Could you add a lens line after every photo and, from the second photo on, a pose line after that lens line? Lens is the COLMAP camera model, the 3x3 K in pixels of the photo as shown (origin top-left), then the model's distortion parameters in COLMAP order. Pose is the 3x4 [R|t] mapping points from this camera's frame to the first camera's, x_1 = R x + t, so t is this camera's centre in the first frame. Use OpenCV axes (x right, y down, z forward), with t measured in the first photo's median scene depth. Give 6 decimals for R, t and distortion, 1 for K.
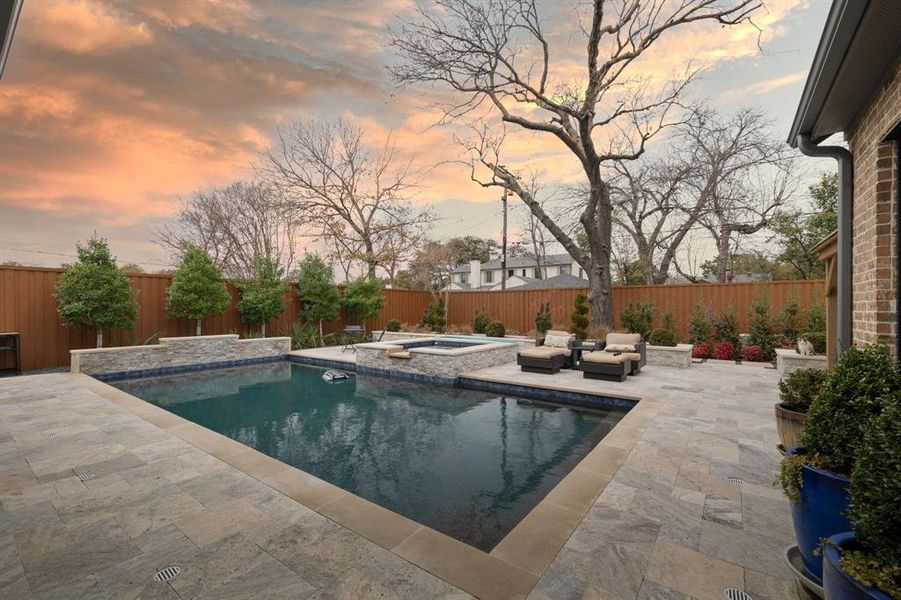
lens RADIAL K [[378.5, 0, 450.2], [0, 378.5, 306.8], [0, 0, 1]] dist [0.000719, -0.000237]
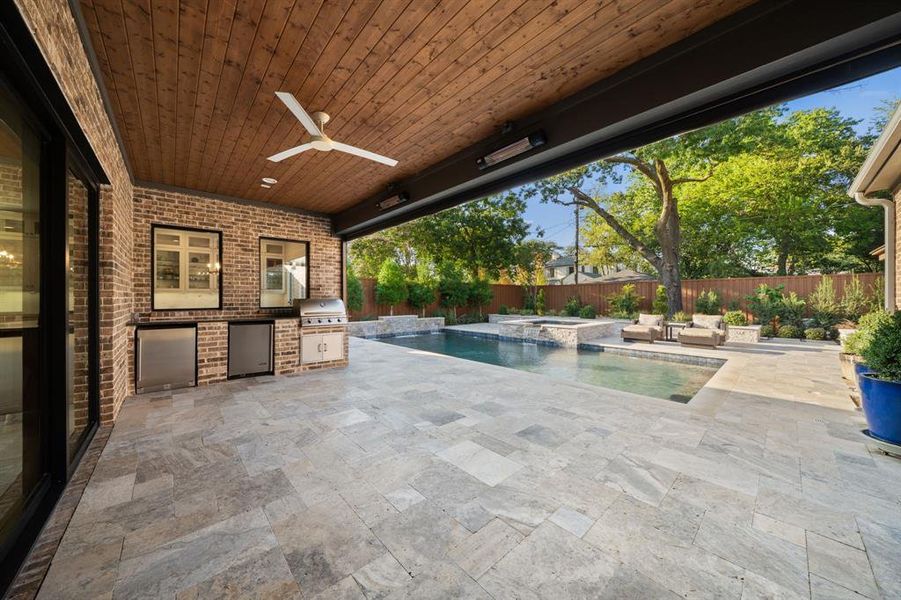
lens RADIAL K [[304.7, 0, 445.9], [0, 304.7, 300.6], [0, 0, 1]] dist [-0.006443, 0.000464]
pose [[0.979015, -0.001656, -0.203783, -0.463425], [0.003742, 0.999945, 0.009849, 0.001816], [0.203756, -0.010404, 0.978967, -0.531035]]
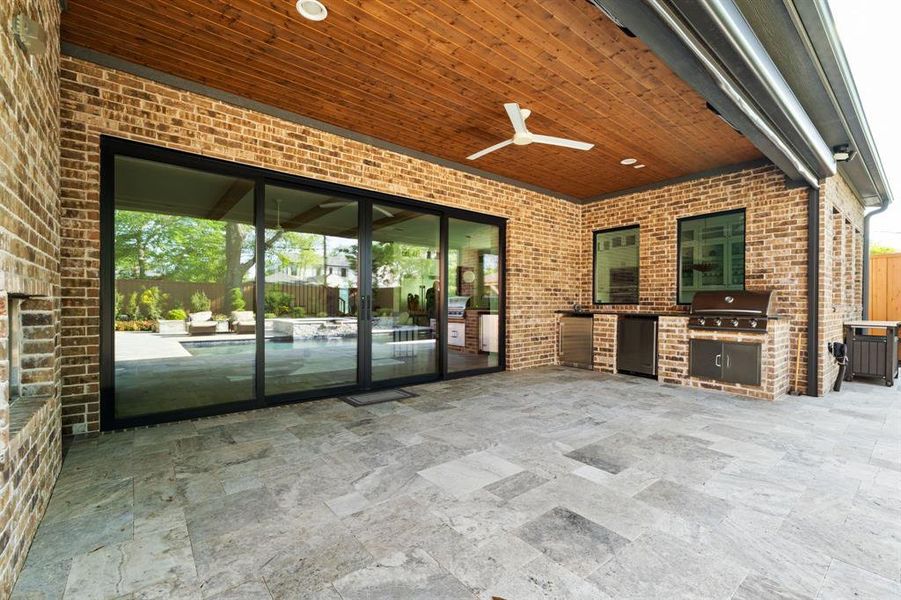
lens RADIAL K [[390.4, 0, 452.6], [0, 390.4, 302.3], [0, 0, 1]] dist [0.002120, -0.000545]
pose [[-0.245792, -0.007252, -0.969295, 0.077682], [-0.003145, 0.999973, -0.006684, 0.052220], [0.969317, 0.001406, -0.245808, 0.164023]]
